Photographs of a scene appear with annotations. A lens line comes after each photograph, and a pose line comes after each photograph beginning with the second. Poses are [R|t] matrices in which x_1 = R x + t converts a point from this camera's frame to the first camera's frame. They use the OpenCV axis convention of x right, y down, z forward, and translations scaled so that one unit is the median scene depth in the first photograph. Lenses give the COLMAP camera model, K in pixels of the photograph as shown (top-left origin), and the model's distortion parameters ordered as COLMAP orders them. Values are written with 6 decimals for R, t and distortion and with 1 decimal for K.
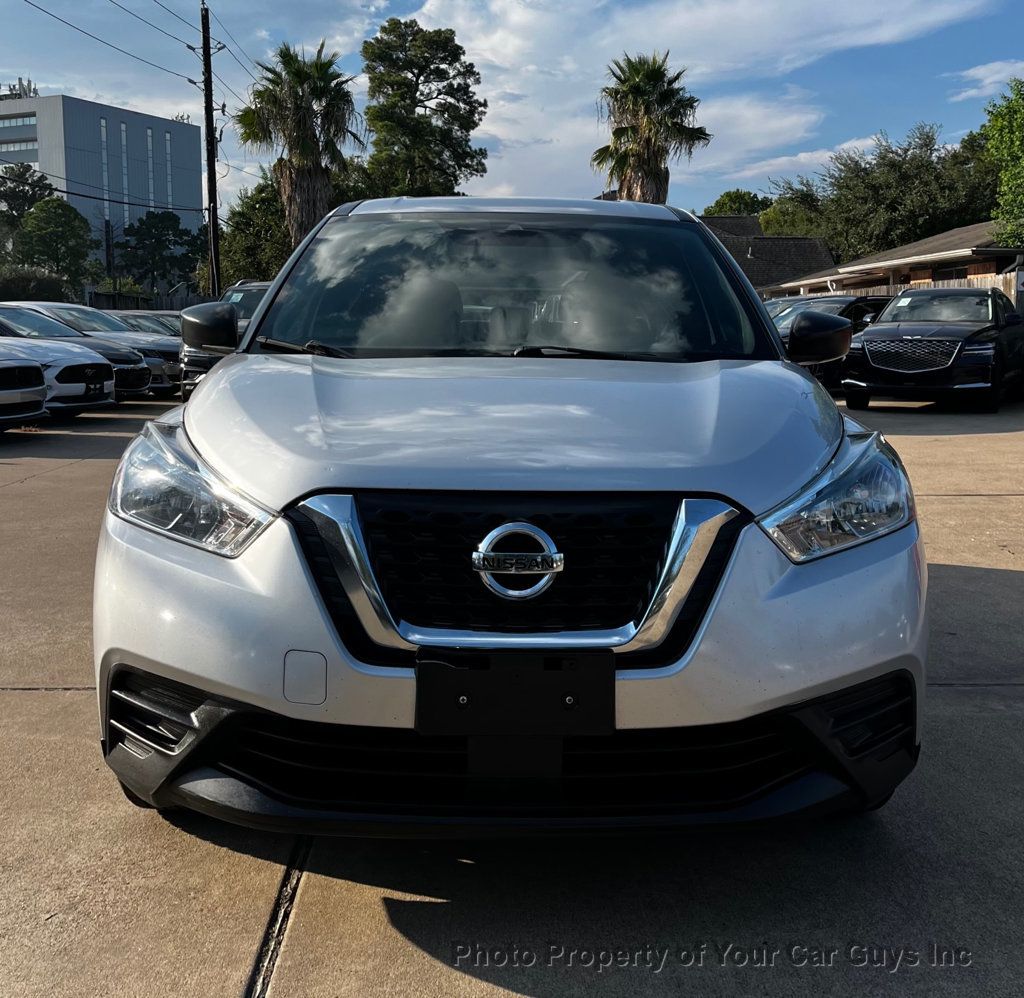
lens RADIAL K [[1038.0, 0, 512.3], [0, 1038.0, 464.7], [0, 0, 1]] dist [0.015865, 0.011678]
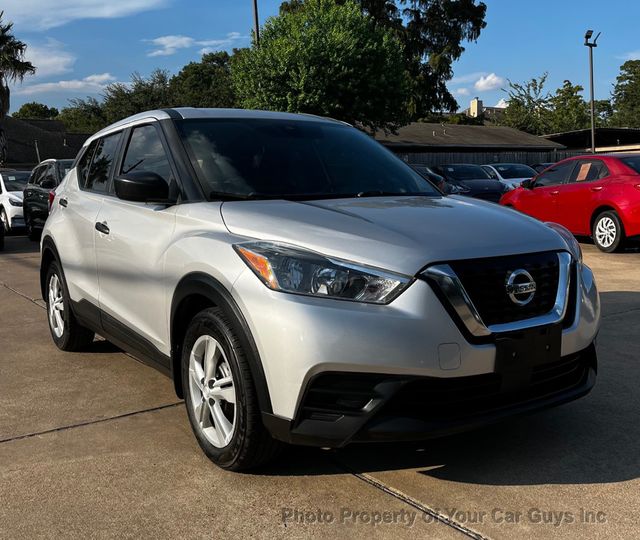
lens RADIAL K [[631.2, 0, 247.2], [0, 631.2, 285.8], [0, 0, 1]] dist [0.025599, -0.010433]
pose [[0.875756, -0.099866, 0.472312, -0.934968], [0.090011, 0.994991, 0.043485, -0.014973], [-0.474288, 0.004431, 0.880358, 0.097720]]
